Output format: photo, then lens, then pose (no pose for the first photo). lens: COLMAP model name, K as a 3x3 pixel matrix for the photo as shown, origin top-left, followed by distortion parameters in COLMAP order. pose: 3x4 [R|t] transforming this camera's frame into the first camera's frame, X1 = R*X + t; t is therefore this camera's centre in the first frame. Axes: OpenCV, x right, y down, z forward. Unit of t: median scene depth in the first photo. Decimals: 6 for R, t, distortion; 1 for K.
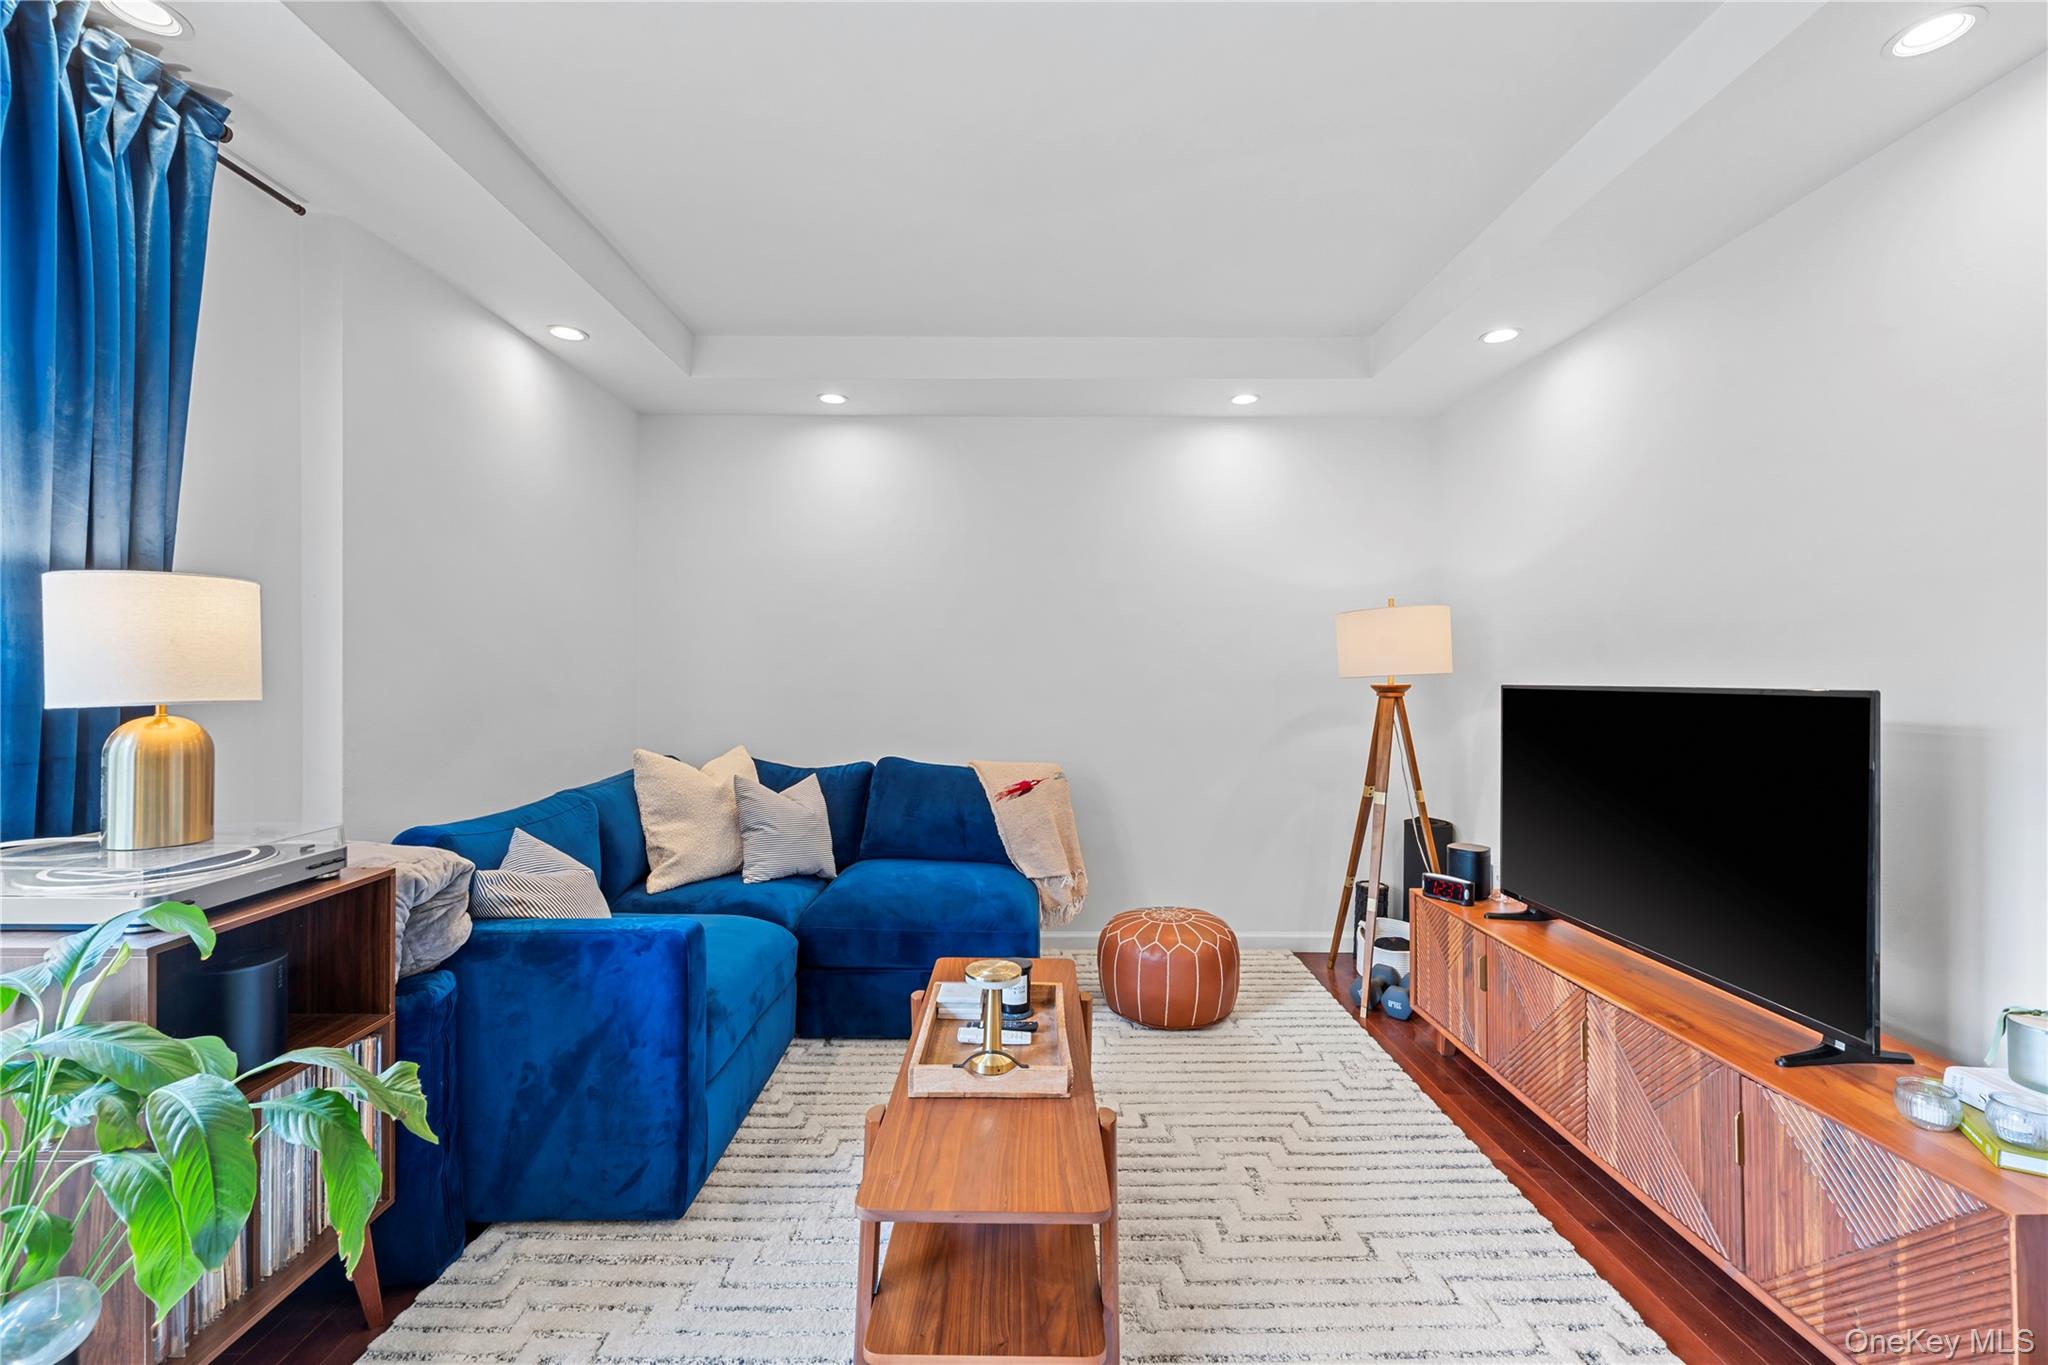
lens RADIAL K [[830.9, 0, 1027.0], [0, 830.9, 670.2], [0, 0, 1]] dist [0.000653, 0.000074]
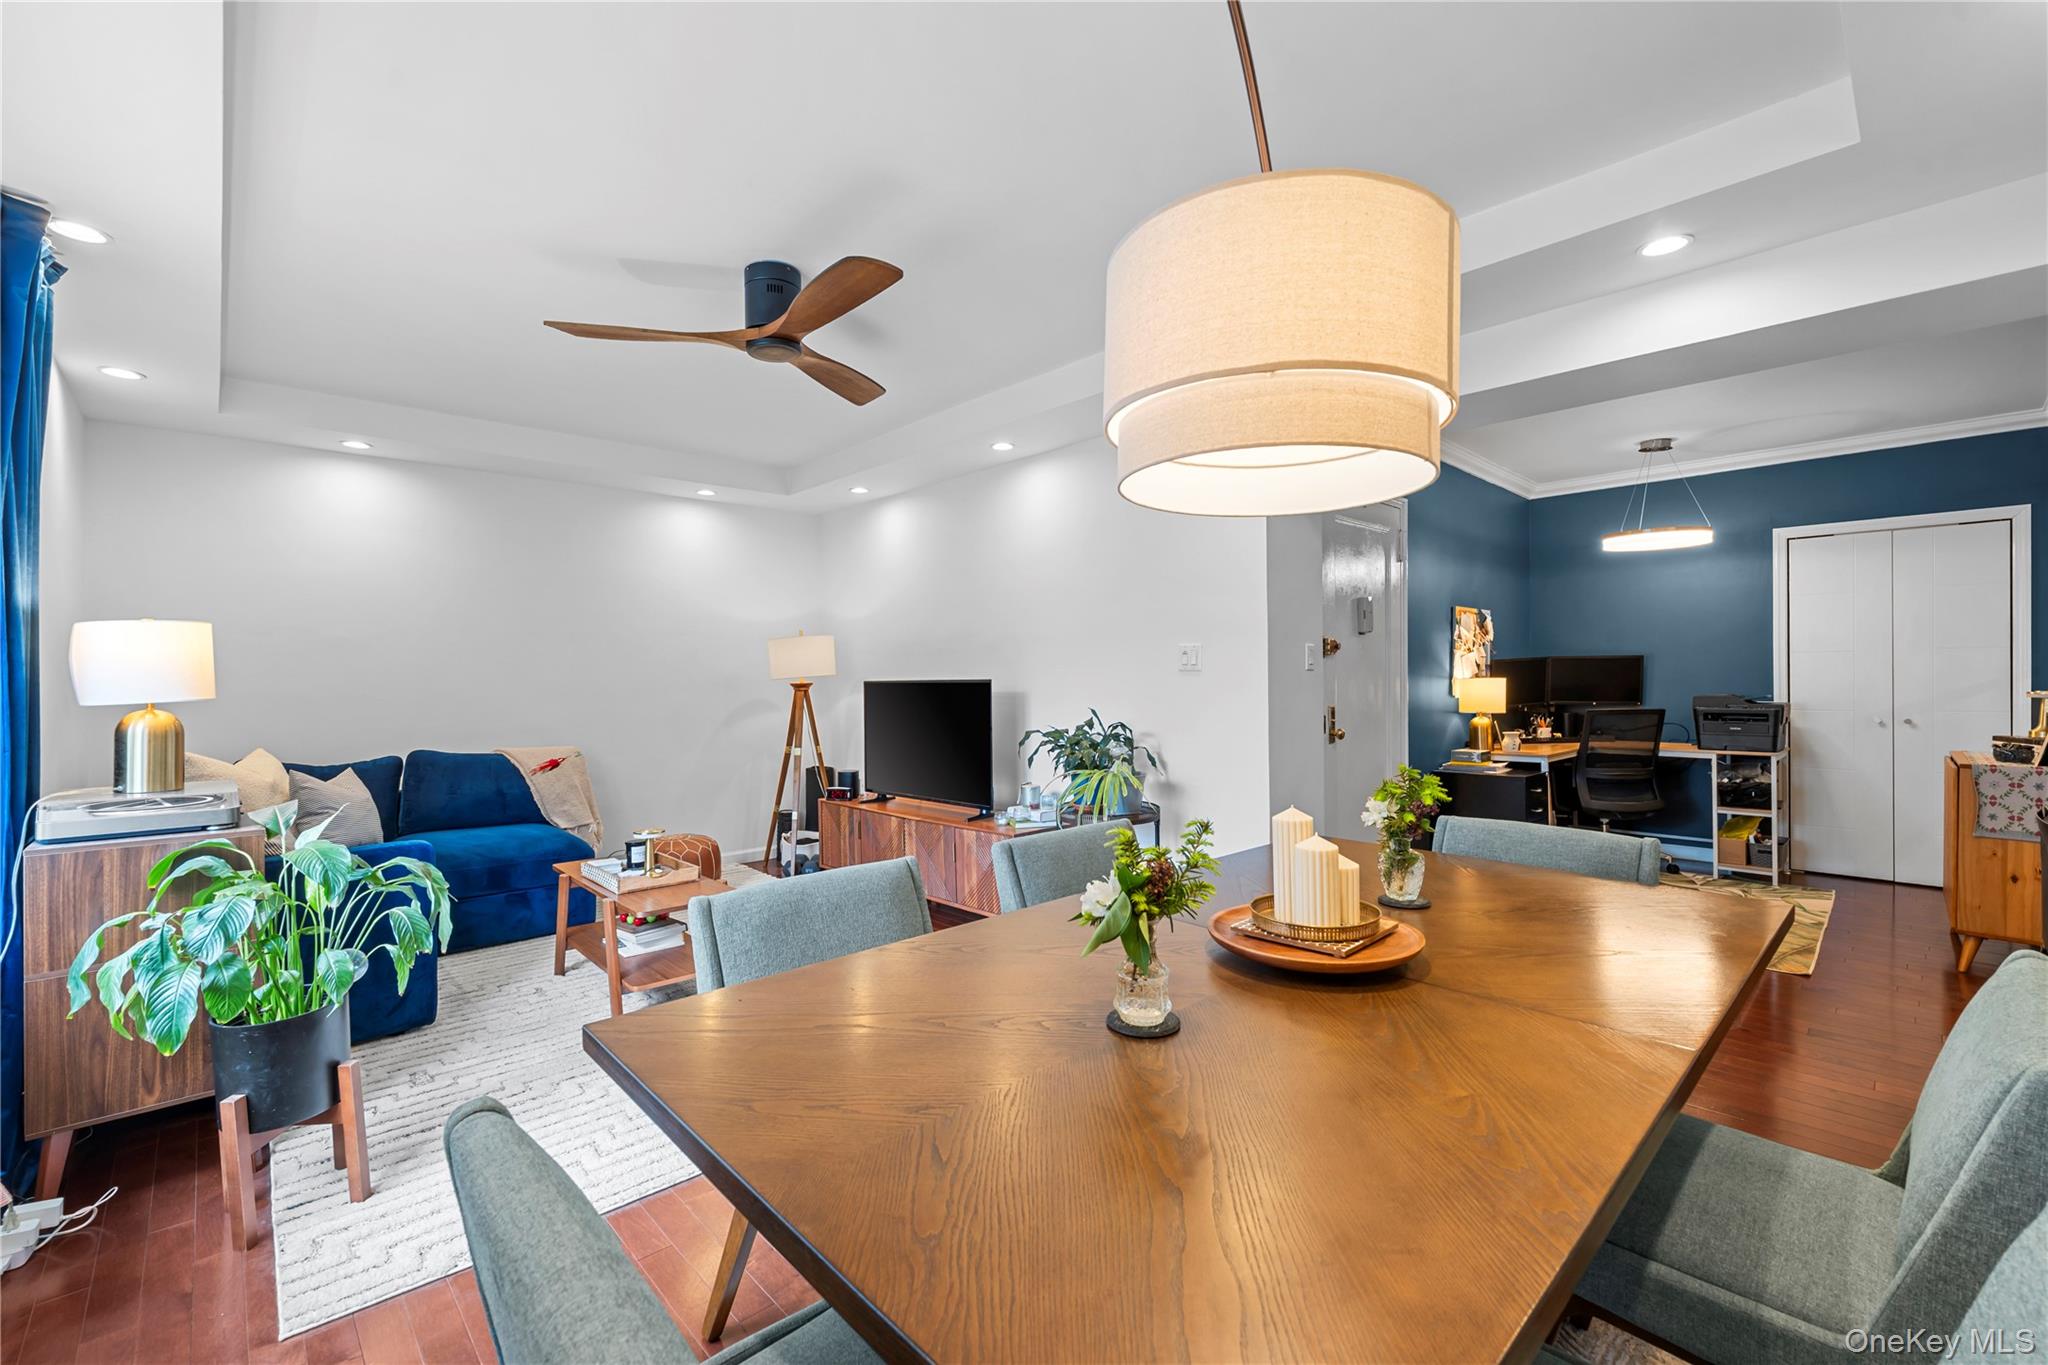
lens RADIAL K [[855.3, 0, 1024.0], [0, 855.3, 682.5], [0, 0, 1]] dist [0.001823, 0.000022]
pose [[0.736267, -0.017383, 0.676468, -0.444007], [0.012453, 0.999849, 0.012140, 0.001599], [-0.676577, -0.000514, 0.736372, -0.632218]]
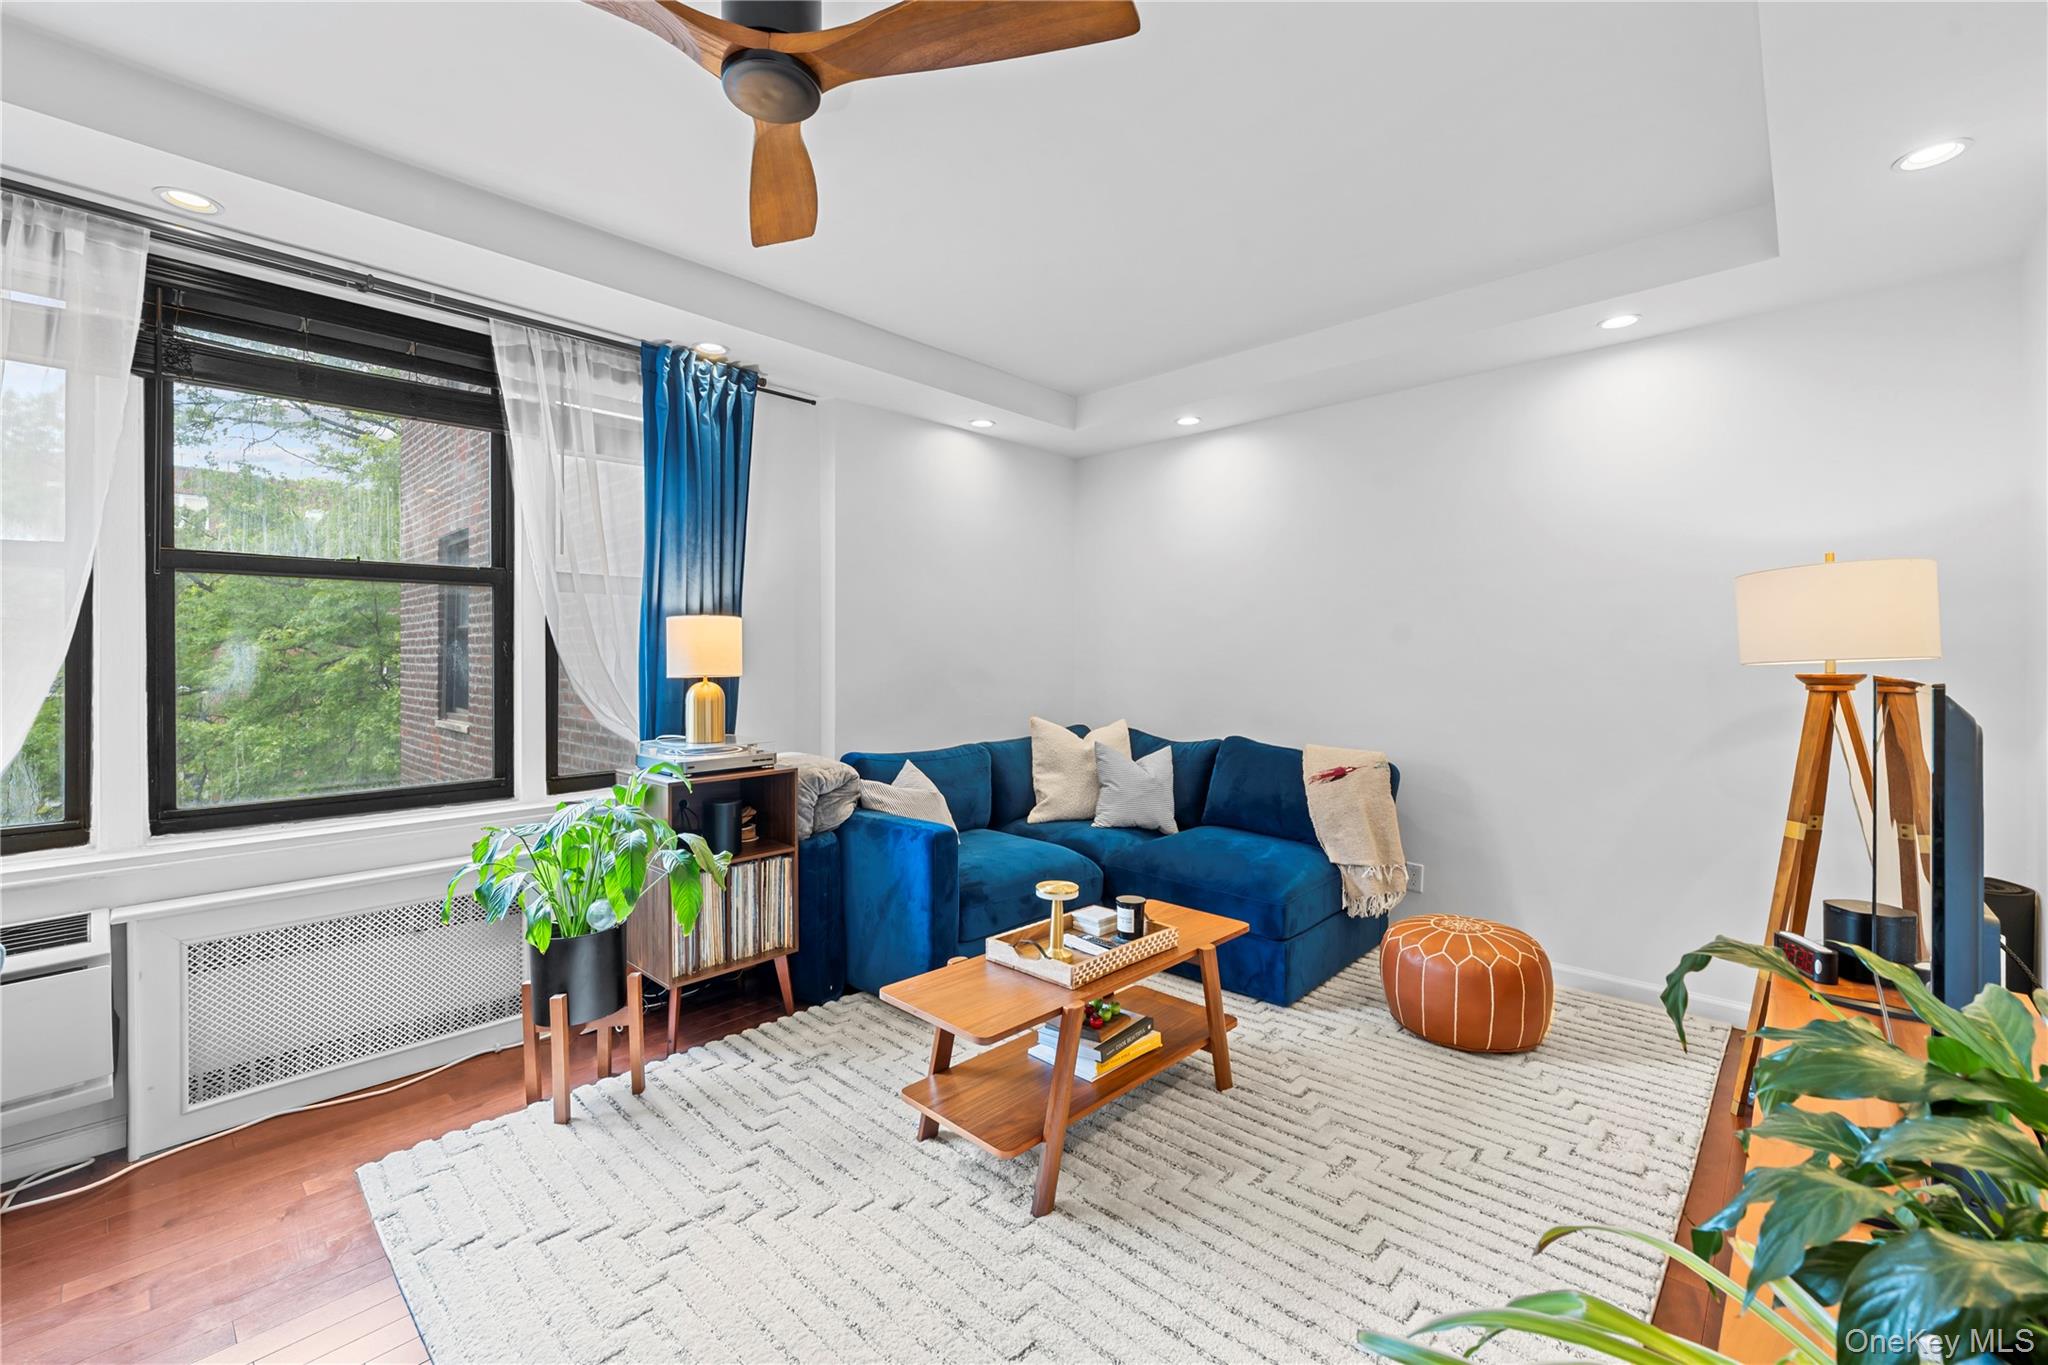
lens RADIAL K [[845.7, 0, 1029.3], [0, 845.7, 653.4], [0, 0, 1]] dist [0.000574, -0.000010]
pose [[0.724453, -0.008353, -0.689273, 0.508325], [0.006075, 0.999965, -0.005732, -0.000304], [0.689297, -0.000035, 0.724479, 0.002282]]
